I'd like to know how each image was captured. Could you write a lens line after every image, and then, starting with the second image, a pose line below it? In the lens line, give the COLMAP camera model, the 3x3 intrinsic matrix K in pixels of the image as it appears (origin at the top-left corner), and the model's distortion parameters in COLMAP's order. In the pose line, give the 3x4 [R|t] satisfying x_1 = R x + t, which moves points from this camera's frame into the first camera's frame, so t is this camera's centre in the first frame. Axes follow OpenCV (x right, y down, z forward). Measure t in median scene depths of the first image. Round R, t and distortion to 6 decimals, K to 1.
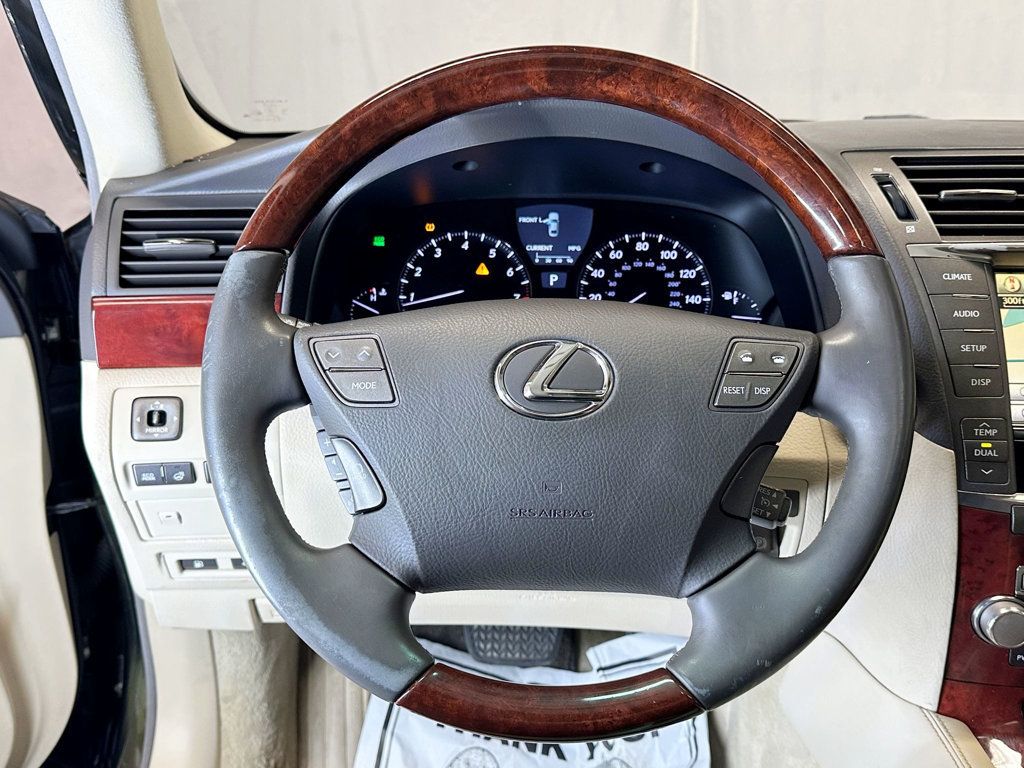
lens RADIAL K [[974.6, 0, 511.0], [0, 974.6, 390.8], [0, 0, 1]] dist [0.026662, 0.000000]
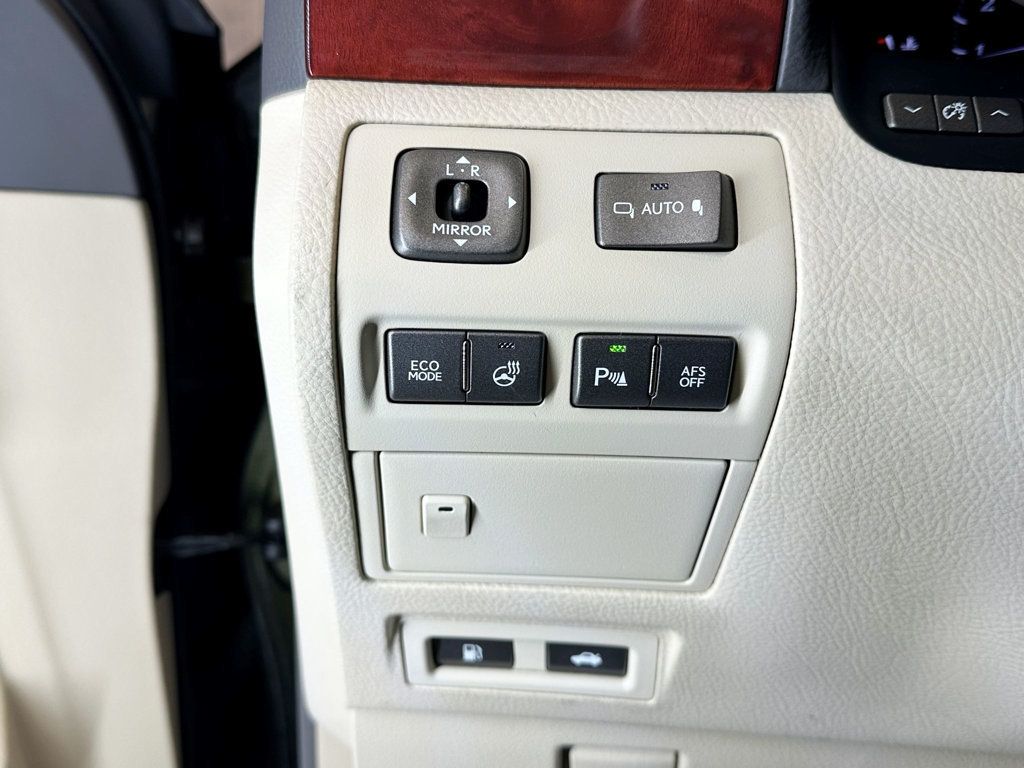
lens RADIAL K [[974.6, 0, 514.4], [0, 974.6, 386.4], [0, 0, 1]] dist [0.026662, 0.000000]
pose [[0.993275, 0.018553, -0.114283, -0.253689], [-0.035234, 0.988697, -0.145727, 0.123147], [0.110288, 0.148774, 0.982702, 0.559176]]
